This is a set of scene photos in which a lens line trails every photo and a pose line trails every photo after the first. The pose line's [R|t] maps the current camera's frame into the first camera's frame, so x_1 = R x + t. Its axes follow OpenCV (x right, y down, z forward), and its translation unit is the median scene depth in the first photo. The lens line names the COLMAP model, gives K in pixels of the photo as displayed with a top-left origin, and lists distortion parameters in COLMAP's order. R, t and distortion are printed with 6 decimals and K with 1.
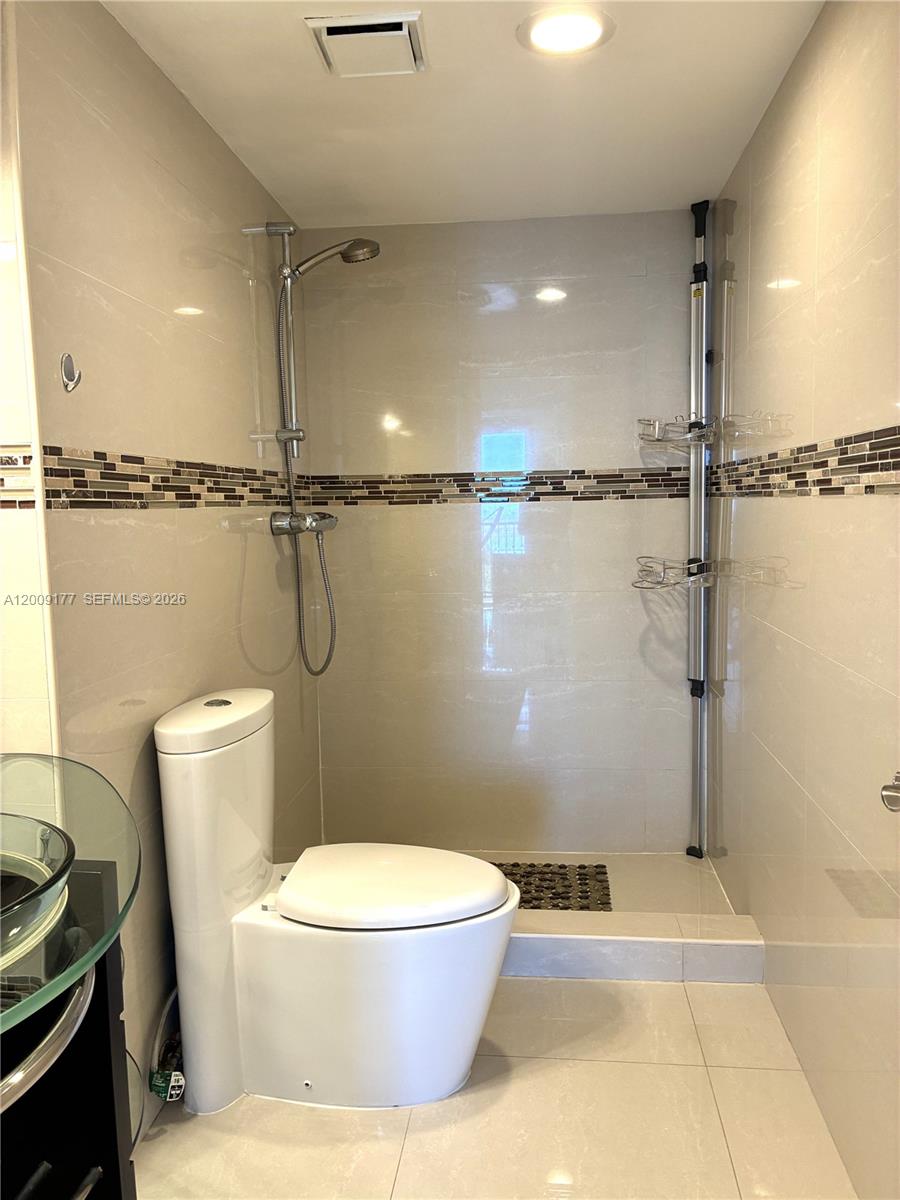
lens RADIAL K [[906.3, 0, 450.0], [0, 906.3, 600.0], [0, 0, 1]] dist [0.041796, -0.072206]
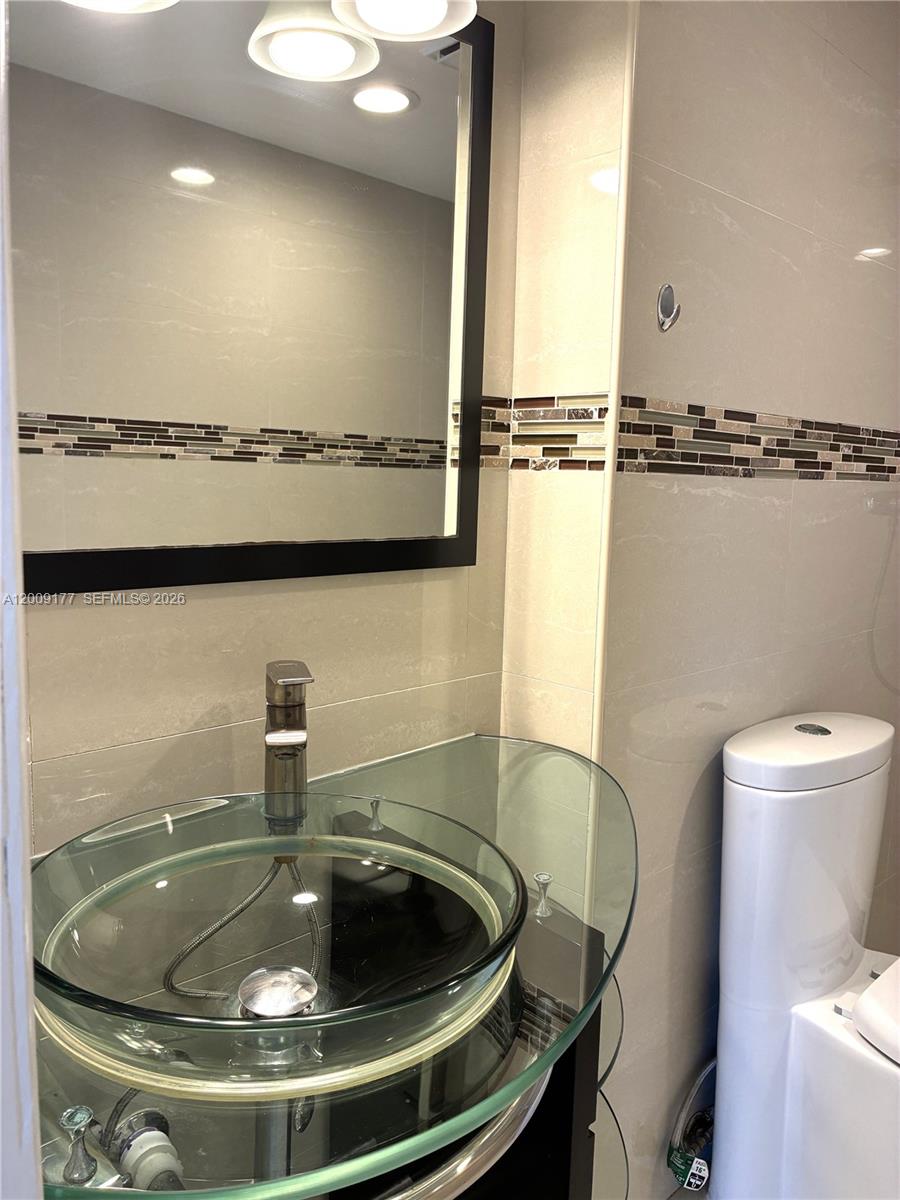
lens RADIAL K [[906.3, 0, 450.0], [0, 906.3, 600.0], [0, 0, 1]] dist [0.041796, -0.072206]
pose [[0.763368, 0.121906, -0.634357, -0.011061], [-0.105594, 0.992371, 0.063637, -0.015792], [0.637275, 0.018406, 0.770417, 0.213649]]
